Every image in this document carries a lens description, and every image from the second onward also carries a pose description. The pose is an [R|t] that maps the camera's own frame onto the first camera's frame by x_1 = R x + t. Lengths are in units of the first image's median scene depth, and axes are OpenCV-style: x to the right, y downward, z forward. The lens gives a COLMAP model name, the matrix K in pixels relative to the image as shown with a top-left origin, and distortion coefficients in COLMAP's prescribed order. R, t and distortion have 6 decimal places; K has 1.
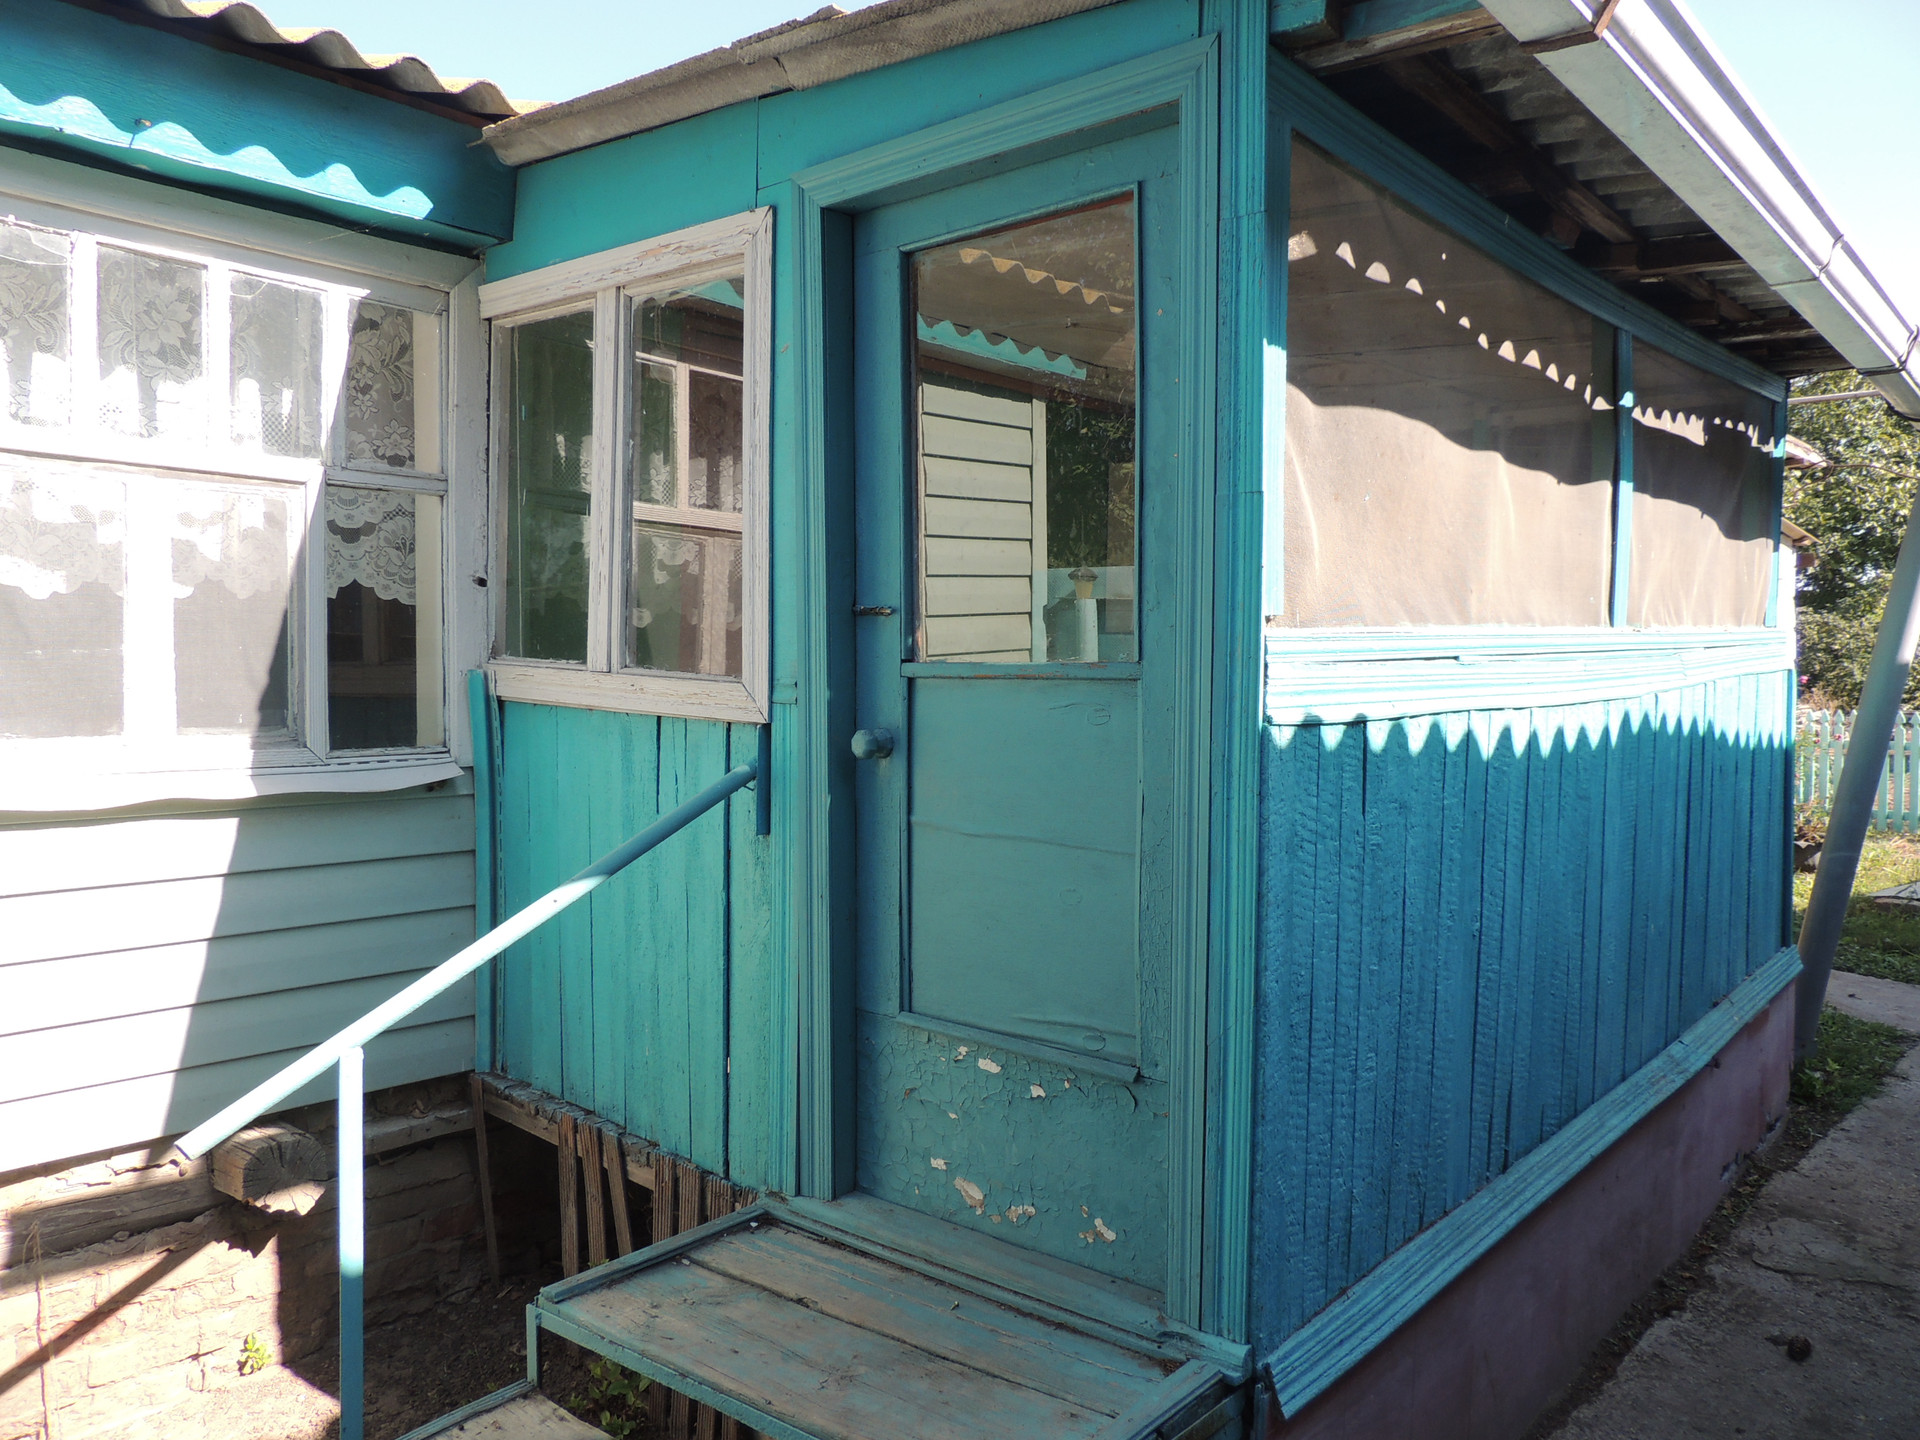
lens RADIAL K [[1363.4, 0, 954.0], [0, 1363.4, 724.4], [0, 0, 1]] dist [-0.022419, 0.003455]
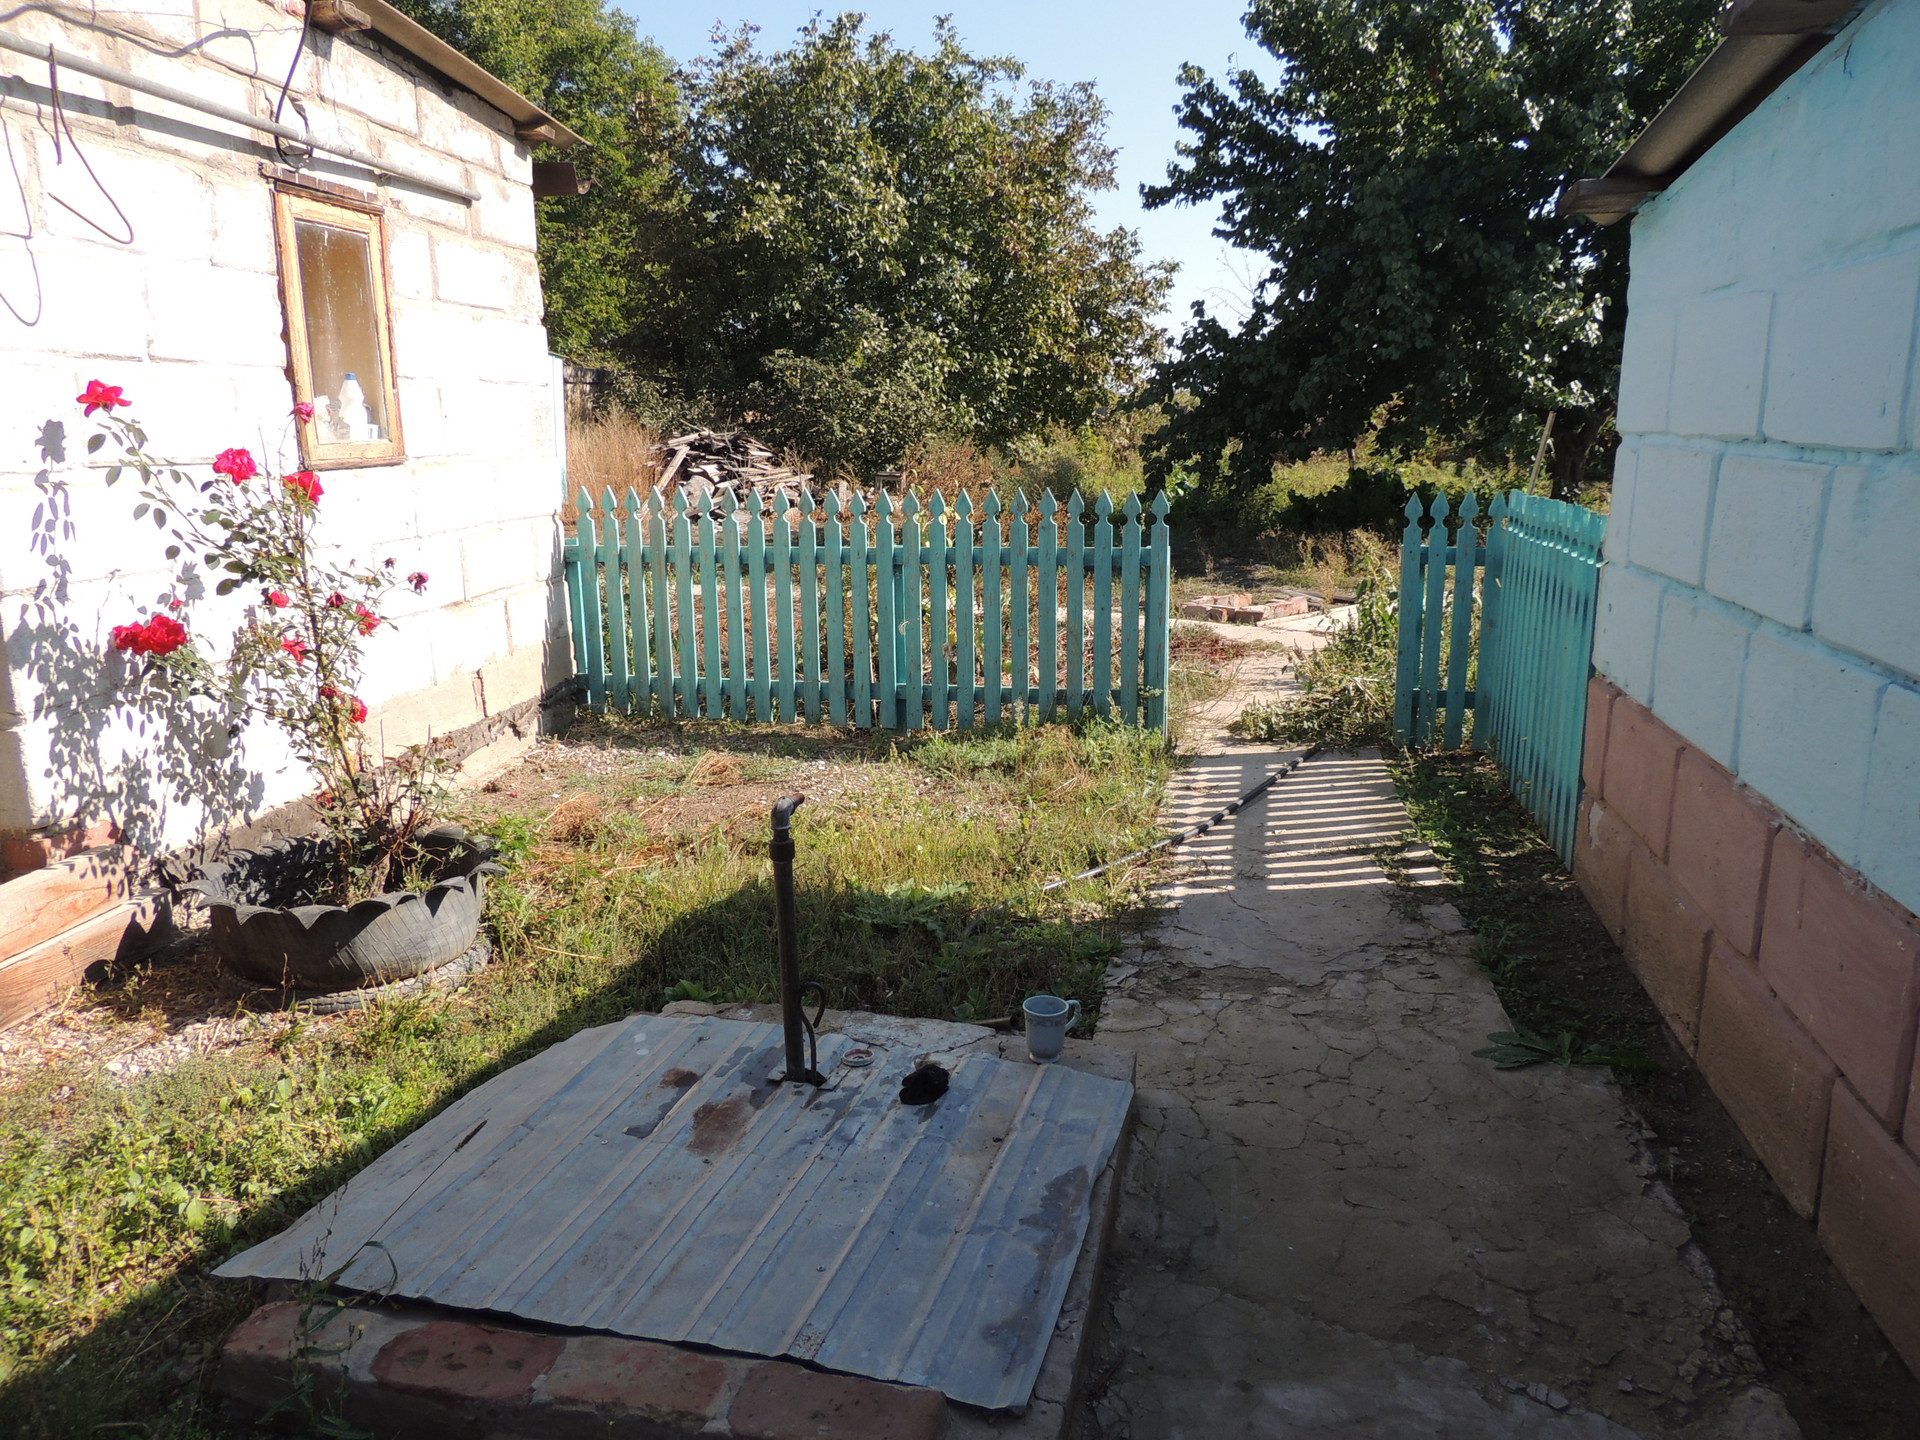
lens RADIAL K [[1363.4, 0, 963.8], [0, 1363.4, 723.4], [0, 0, 1]] dist [-0.022419, 0.003455]
pose [[0.812055, -0.130305, 0.568847, 0.207837], [0.035070, 0.983888, 0.175314, -0.002728], [-0.582526, -0.122415, 0.803541, 0.229175]]
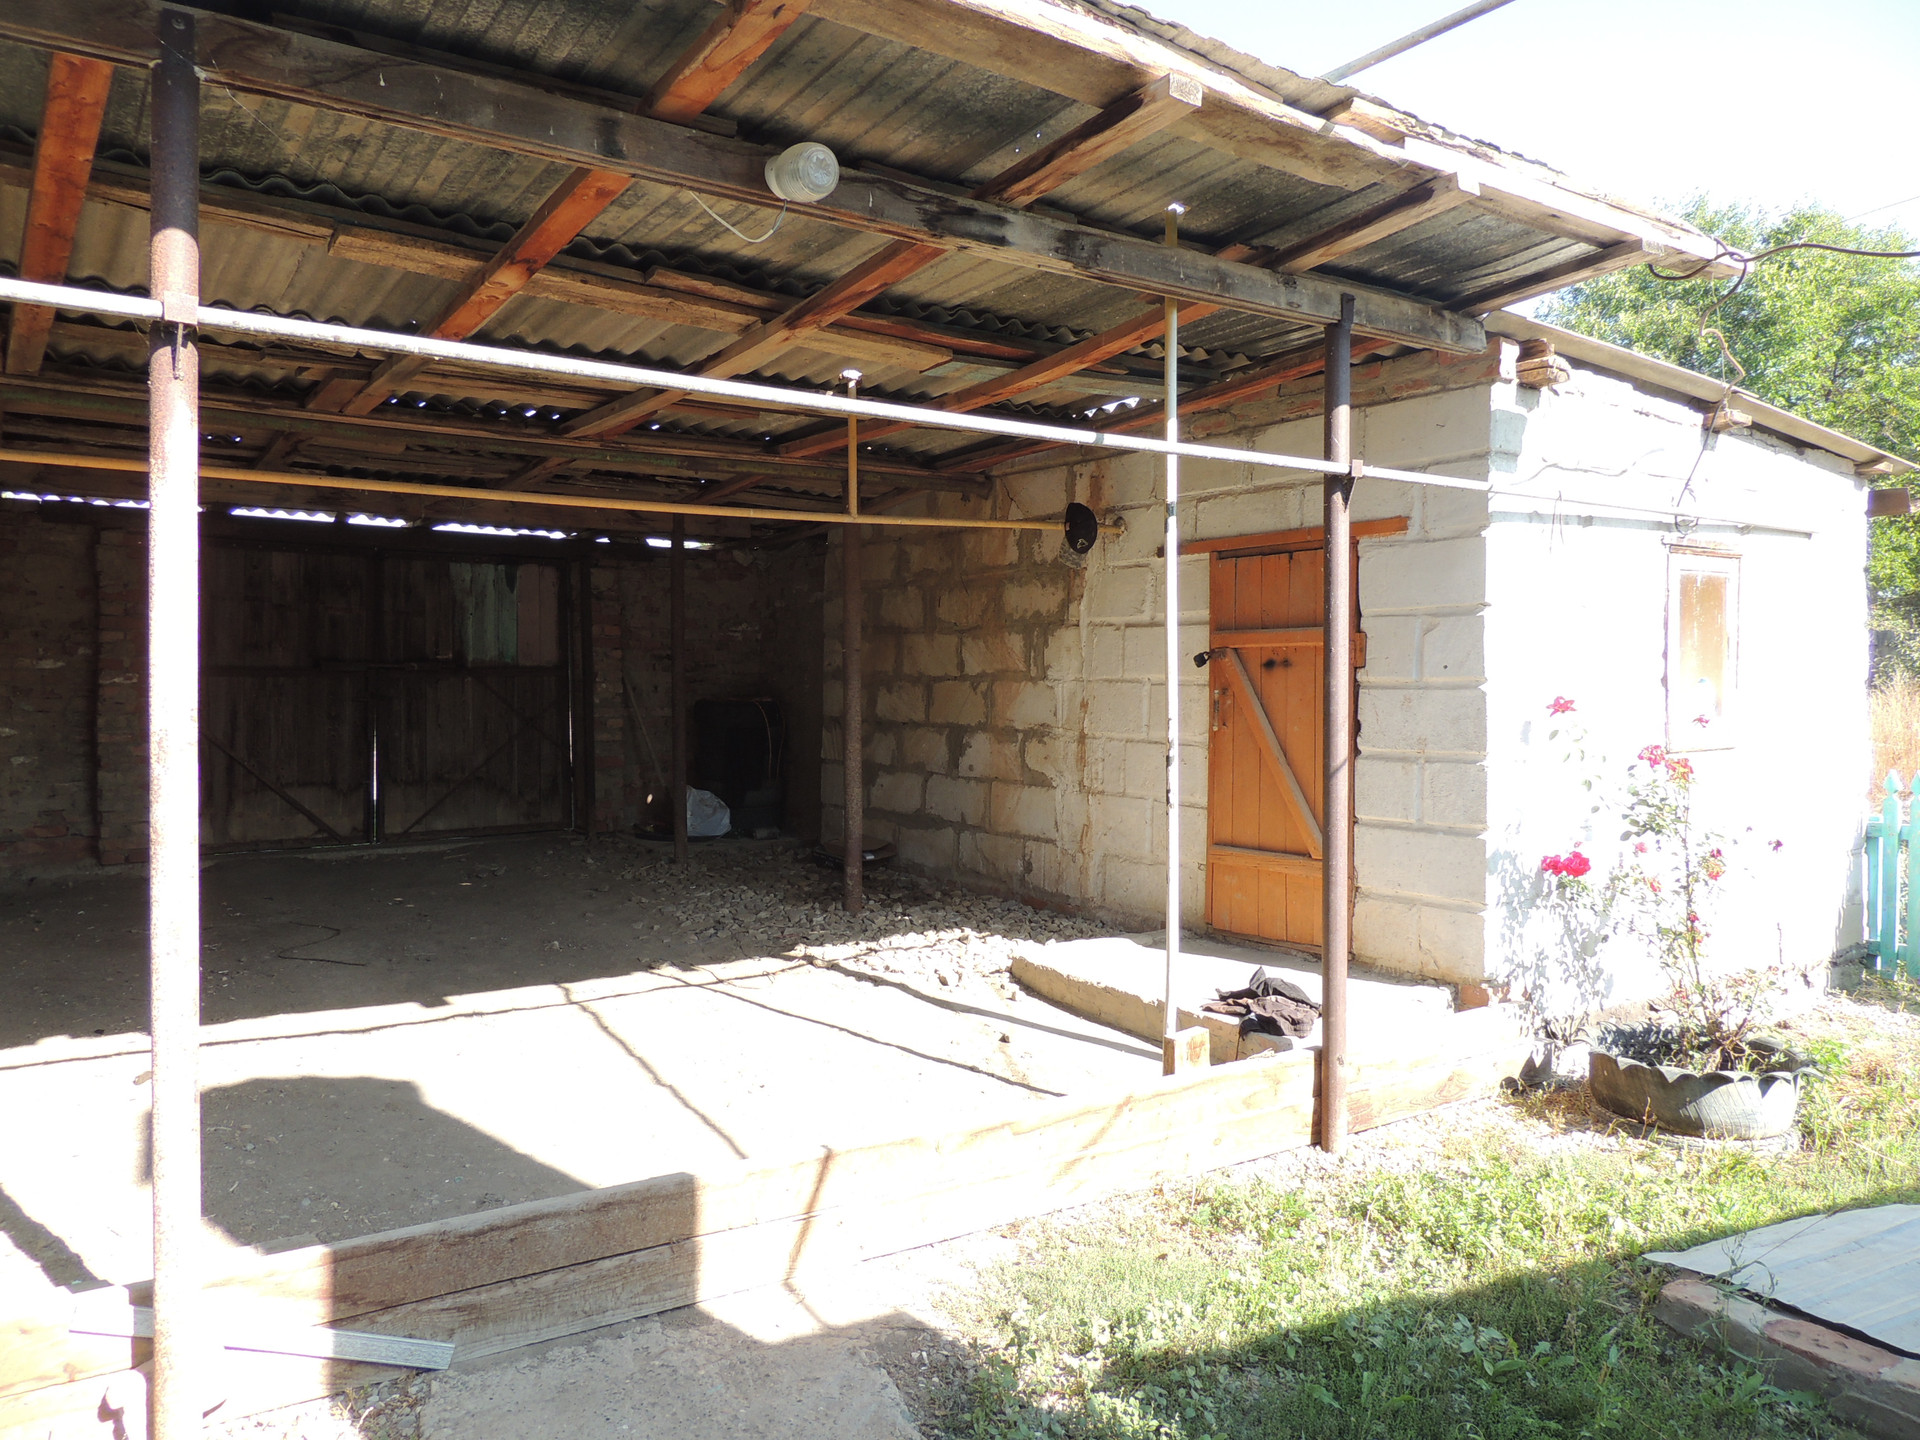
lens RADIAL K [[1363.4, 0, 959.3], [0, 1363.4, 726.6], [0, 0, 1]] dist [-0.022419, 0.003455]
pose [[0.975821, 0.008705, -0.218399, 0.177081], [-0.012081, 0.999827, -0.014126, -0.006624], [0.218239, 0.016423, 0.975757, 0.173735]]
